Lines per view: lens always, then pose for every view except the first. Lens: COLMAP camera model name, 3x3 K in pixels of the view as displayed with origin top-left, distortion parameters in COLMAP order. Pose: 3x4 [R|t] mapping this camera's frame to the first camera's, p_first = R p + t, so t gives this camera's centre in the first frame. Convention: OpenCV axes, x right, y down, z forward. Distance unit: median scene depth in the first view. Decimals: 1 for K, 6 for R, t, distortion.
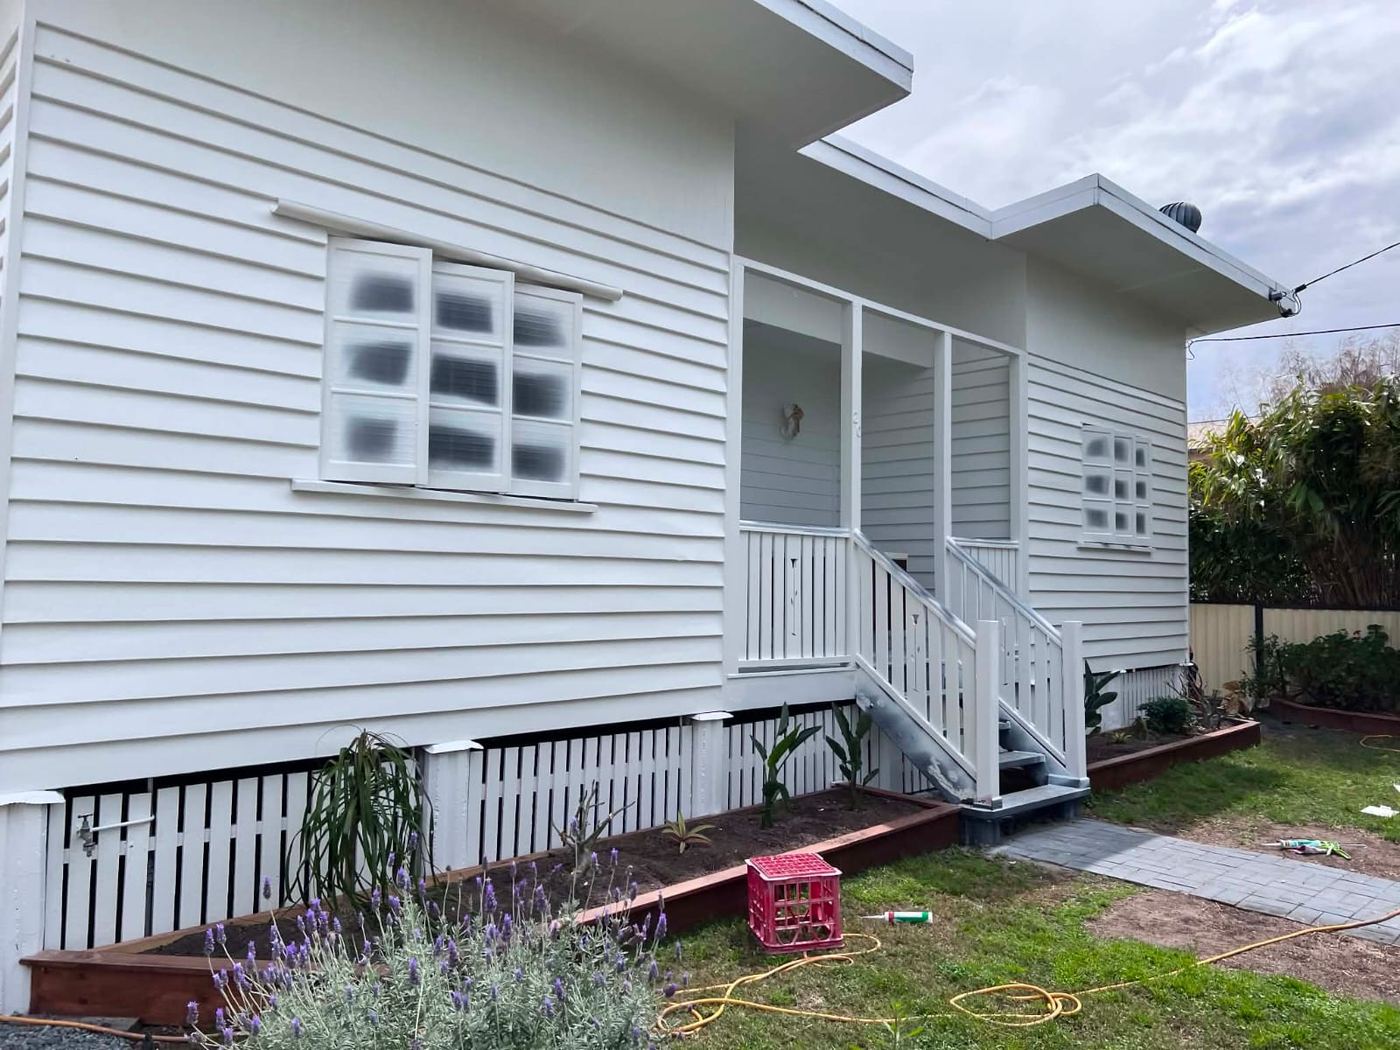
lens RADIAL K [[1040.6, 0, 700.0], [0, 1040.6, 525.0], [0, 0, 1]] dist [0.034544, -0.046715]
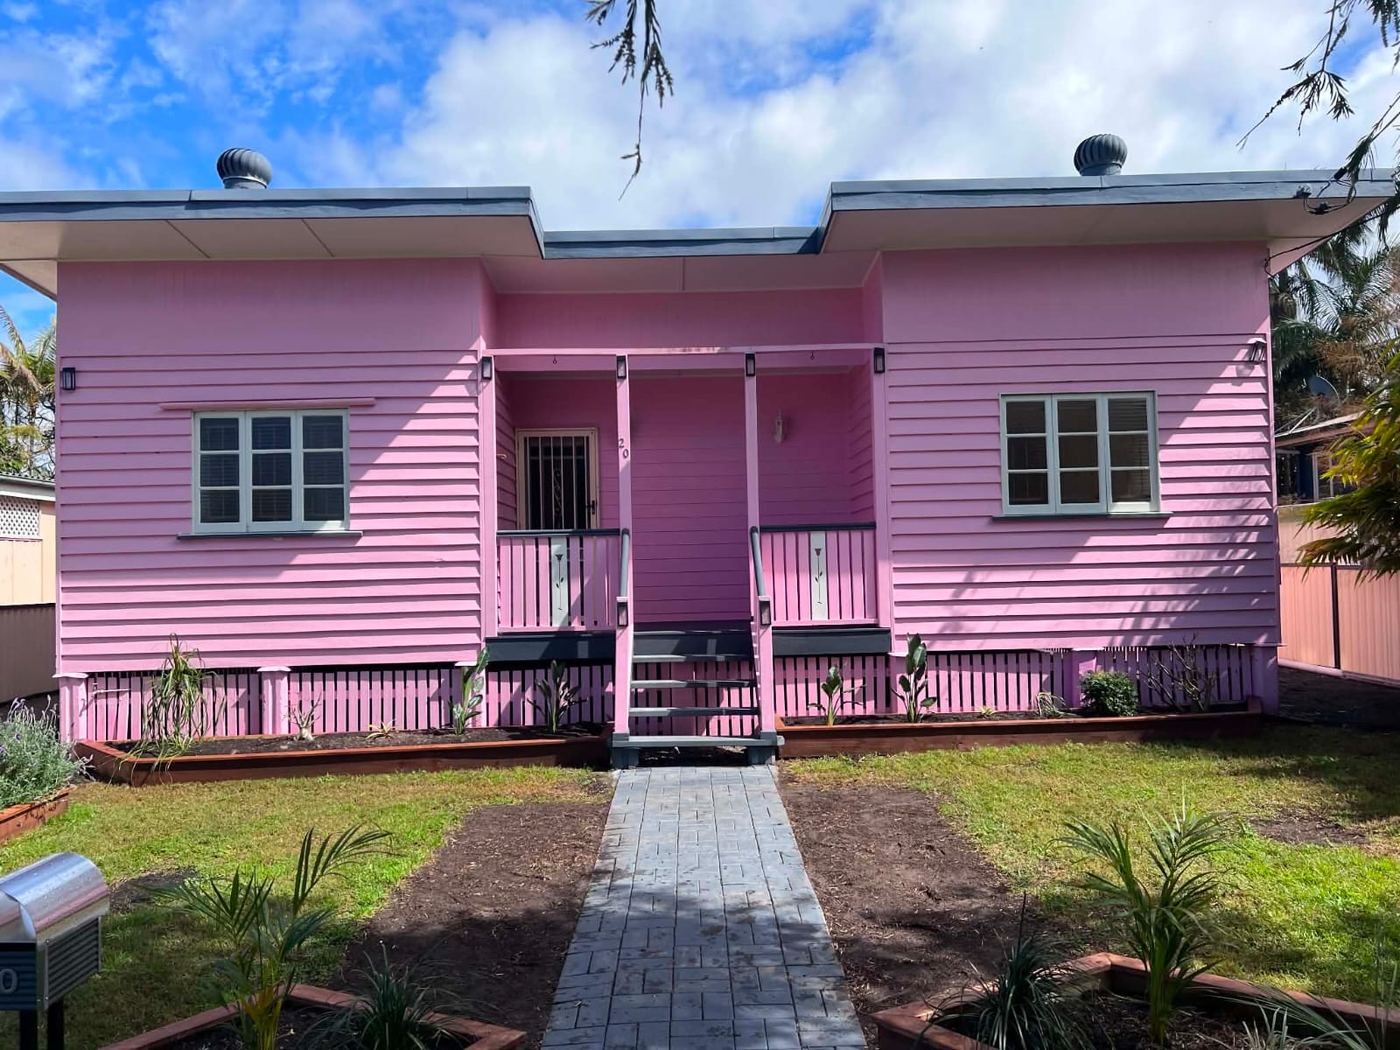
lens RADIAL K [[1040.6, 0, 700.0], [0, 1040.6, 525.0], [0, 0, 1]] dist [0.034544, -0.046715]
pose [[0.721053, -0.070087, -0.689326, 1.476640], [0.070531, 0.997128, -0.027605, 0.053727], [0.689280, -0.028714, 0.723926, 0.158449]]
